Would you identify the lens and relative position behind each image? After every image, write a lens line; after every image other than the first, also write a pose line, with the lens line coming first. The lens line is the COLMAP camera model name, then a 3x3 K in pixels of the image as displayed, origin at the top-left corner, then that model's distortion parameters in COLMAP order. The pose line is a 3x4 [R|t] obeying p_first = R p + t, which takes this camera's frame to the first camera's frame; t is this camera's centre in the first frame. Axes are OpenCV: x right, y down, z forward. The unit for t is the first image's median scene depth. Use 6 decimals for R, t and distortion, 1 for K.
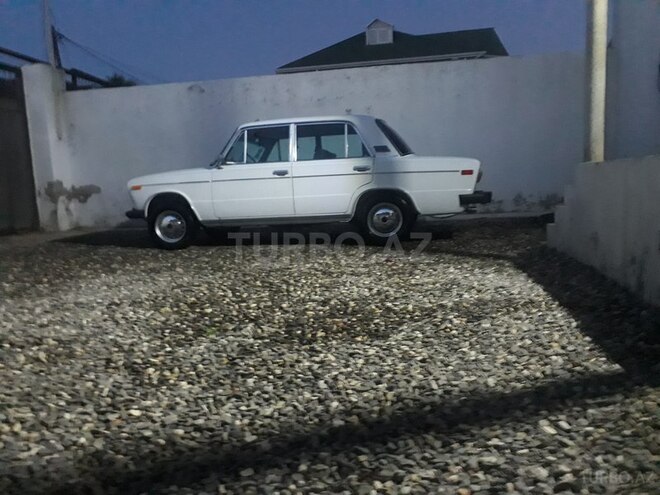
lens RADIAL K [[541.1, 0, 330.0], [0, 541.1, 247.5], [0, 0, 1]] dist [0.056634, -0.009093]
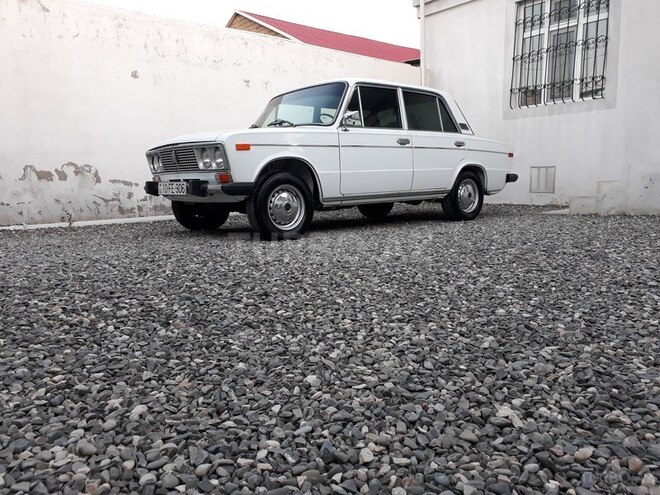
lens RADIAL K [[541.1, 0, 330.0], [0, 541.1, 247.5], [0, 0, 1]] dist [0.056634, -0.009093]
pose [[0.625197, -0.073226, 0.777024, -0.856719], [0.081176, 0.996290, 0.028575, -0.000382], [-0.776234, 0.045211, 0.628821, 0.535951]]
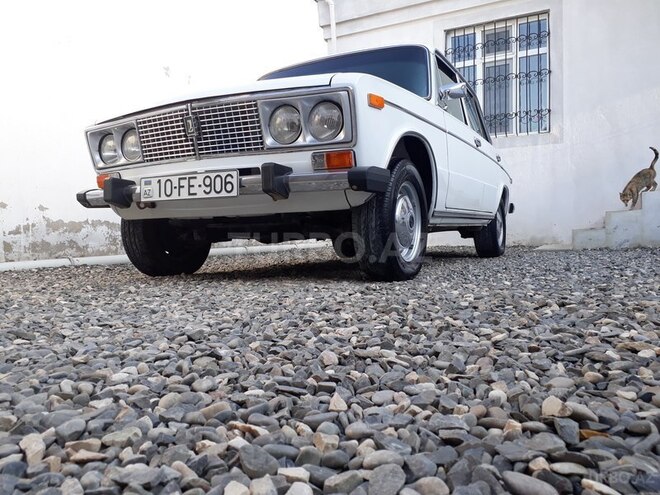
lens RADIAL K [[541.1, 0, 330.0], [0, 541.1, 247.5], [0, 0, 1]] dist [0.056634, -0.009093]
pose [[0.285444, 0.009744, 0.958346, -0.732381], [0.116097, 0.992233, -0.044668, -0.007613], [-0.951338, 0.124011, 0.282095, 1.005399]]
